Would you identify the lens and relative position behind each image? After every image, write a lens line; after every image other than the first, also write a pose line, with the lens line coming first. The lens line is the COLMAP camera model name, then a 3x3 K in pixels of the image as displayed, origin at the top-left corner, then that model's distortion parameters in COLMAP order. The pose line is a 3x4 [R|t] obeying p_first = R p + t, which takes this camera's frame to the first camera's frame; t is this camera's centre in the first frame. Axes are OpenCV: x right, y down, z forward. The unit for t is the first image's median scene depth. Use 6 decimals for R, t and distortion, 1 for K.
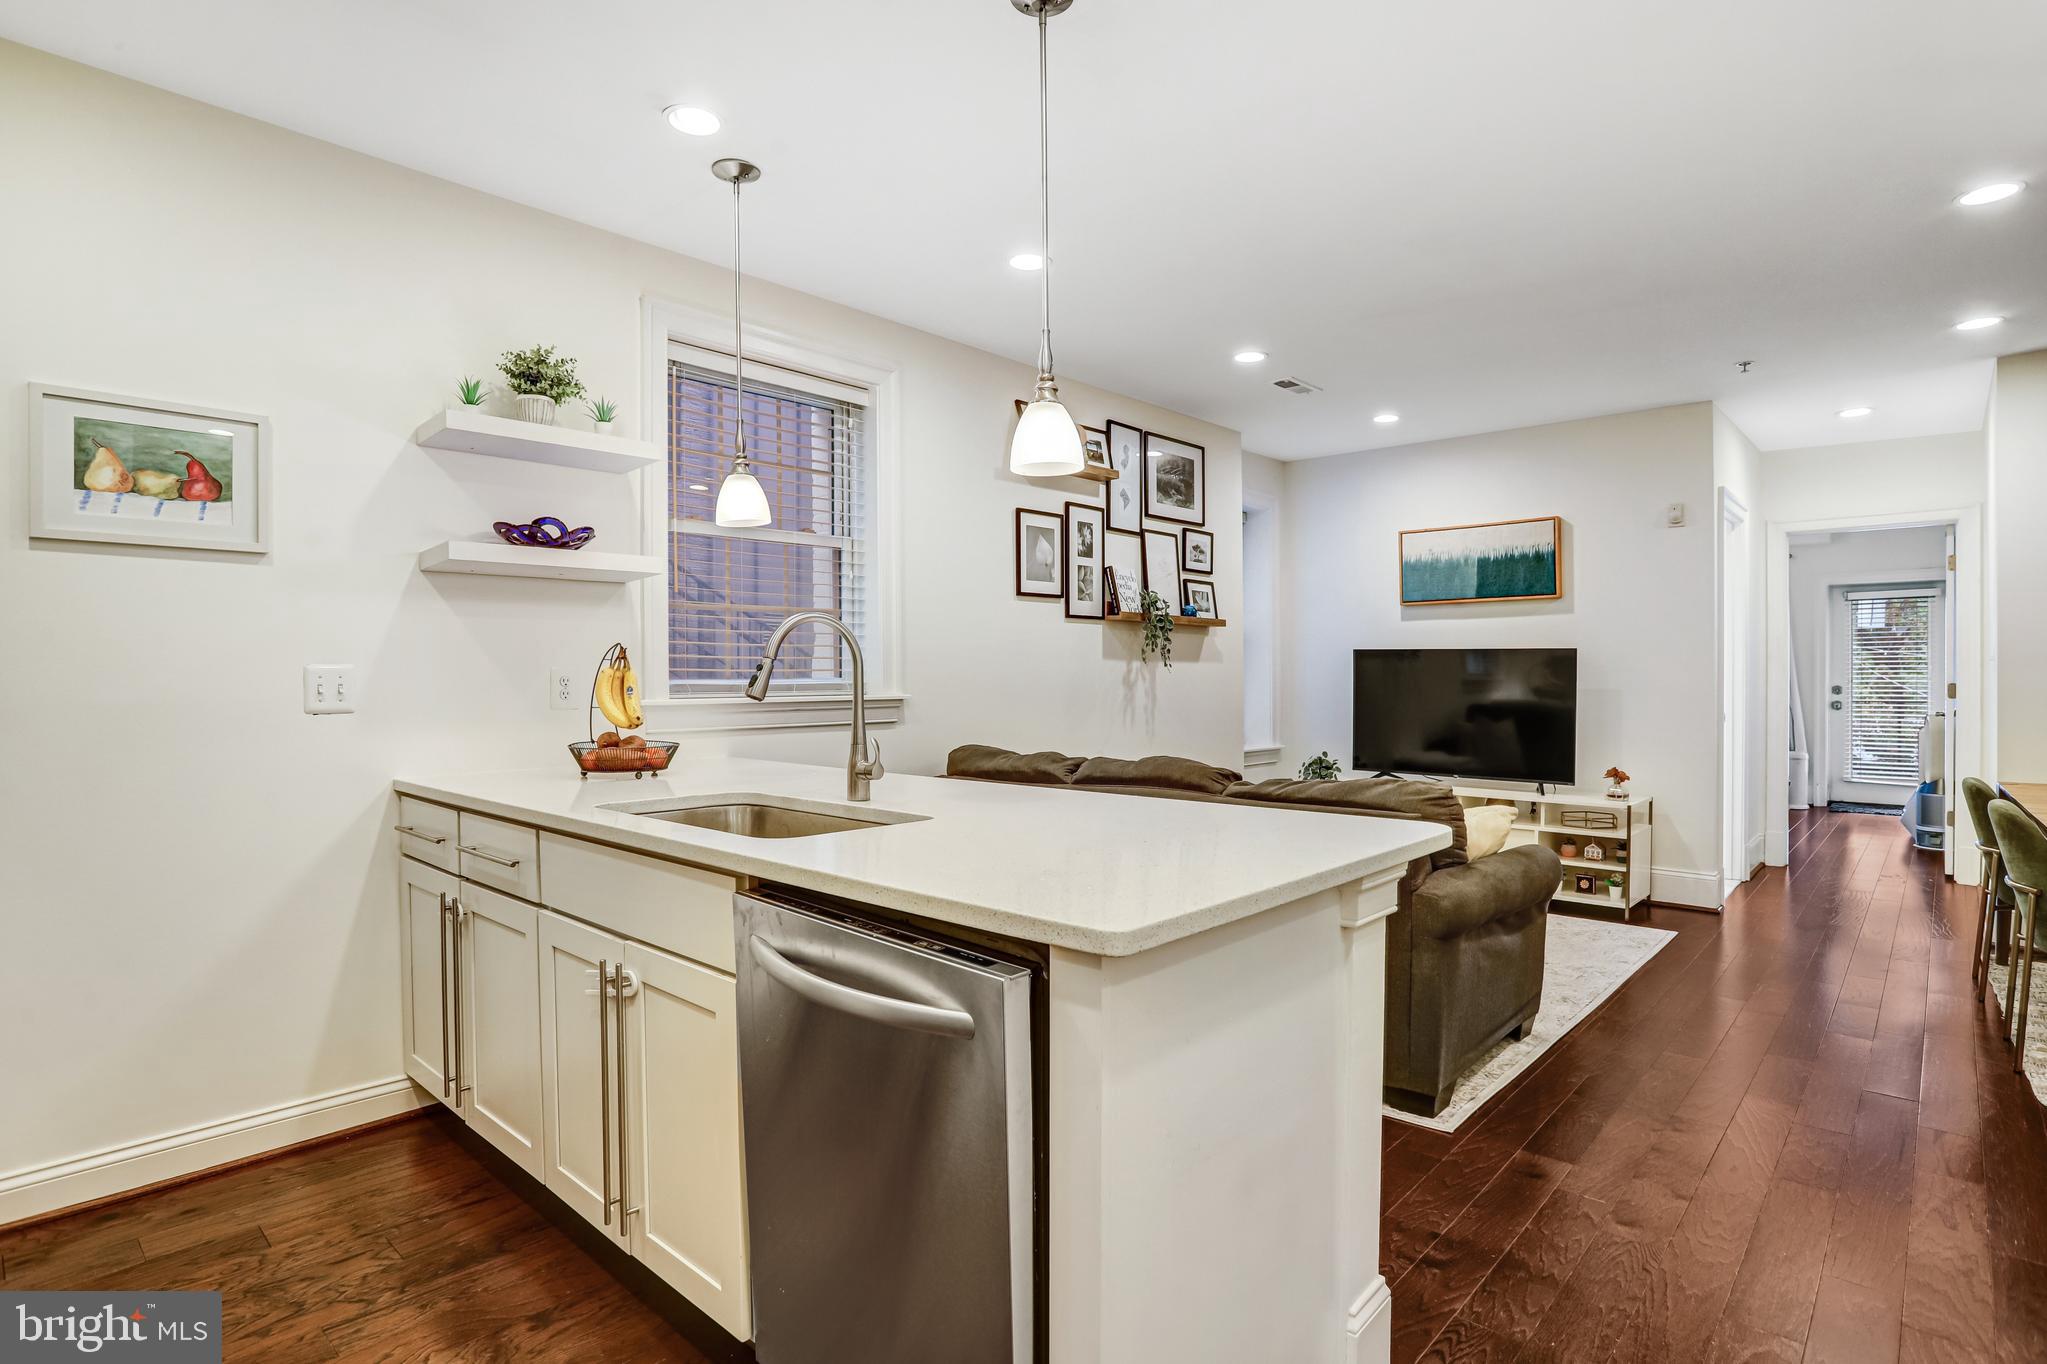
lens RADIAL K [[1023.3, 0, 1031.6], [0, 1023.3, 680.0], [0, 0, 1]] dist [-0.024480, 0.005131]
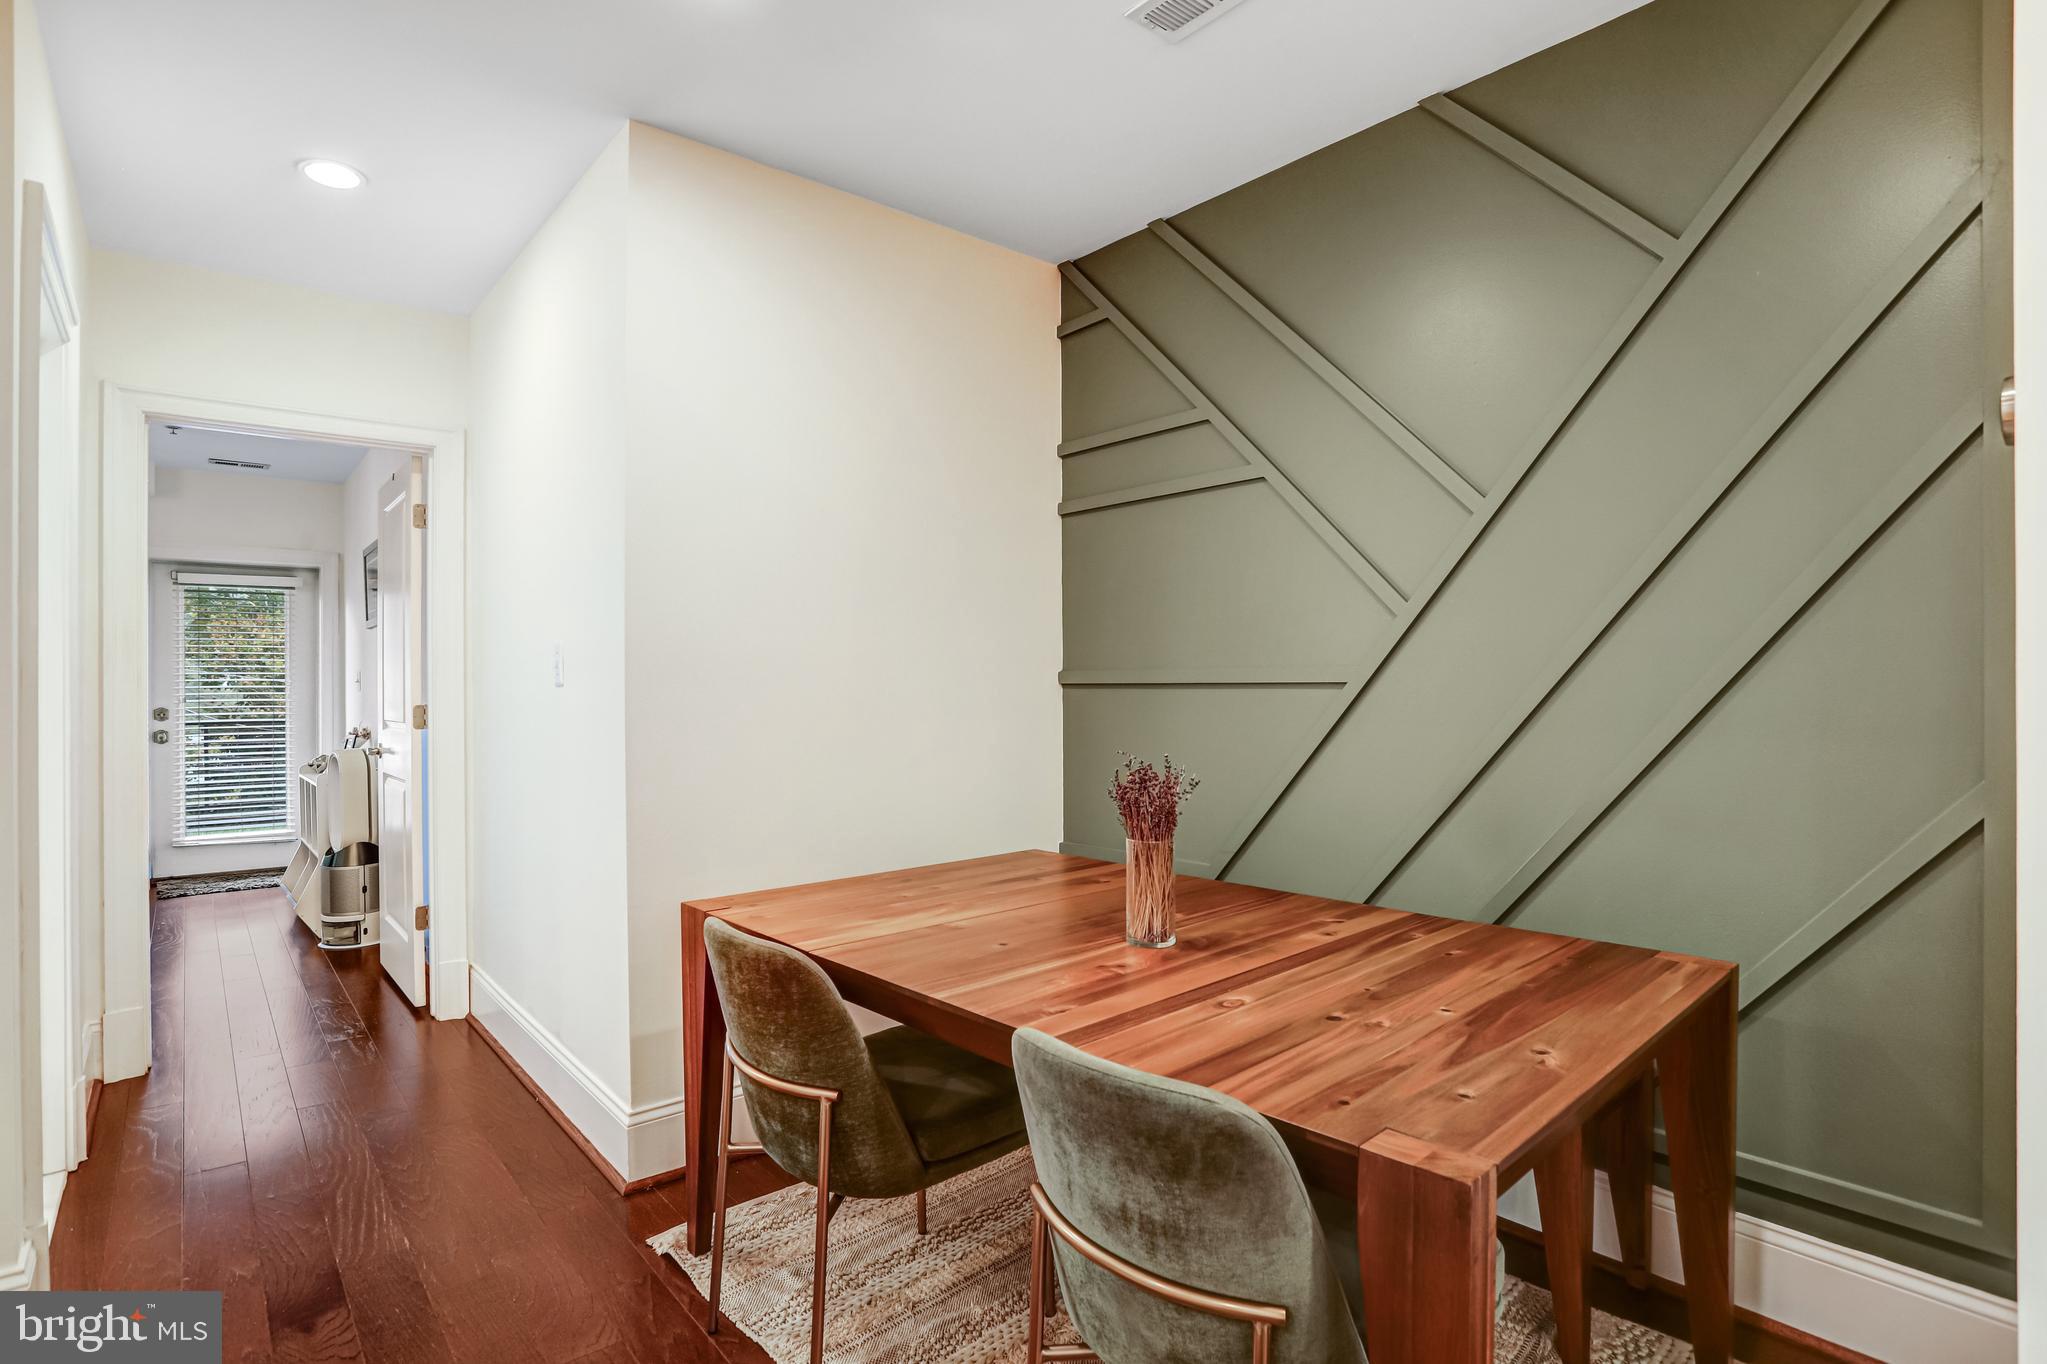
lens RADIAL K [[1023.3, 0, 1025.5], [0, 1023.3, 688.0], [0, 0, 1]] dist [-0.024480, 0.005131]
pose [[0.137527, 0.003155, 0.990493, 0.080739], [0.005984, 0.999974, -0.004016, -0.000612], [-0.990480, 0.006480, 0.137505, 0.129487]]
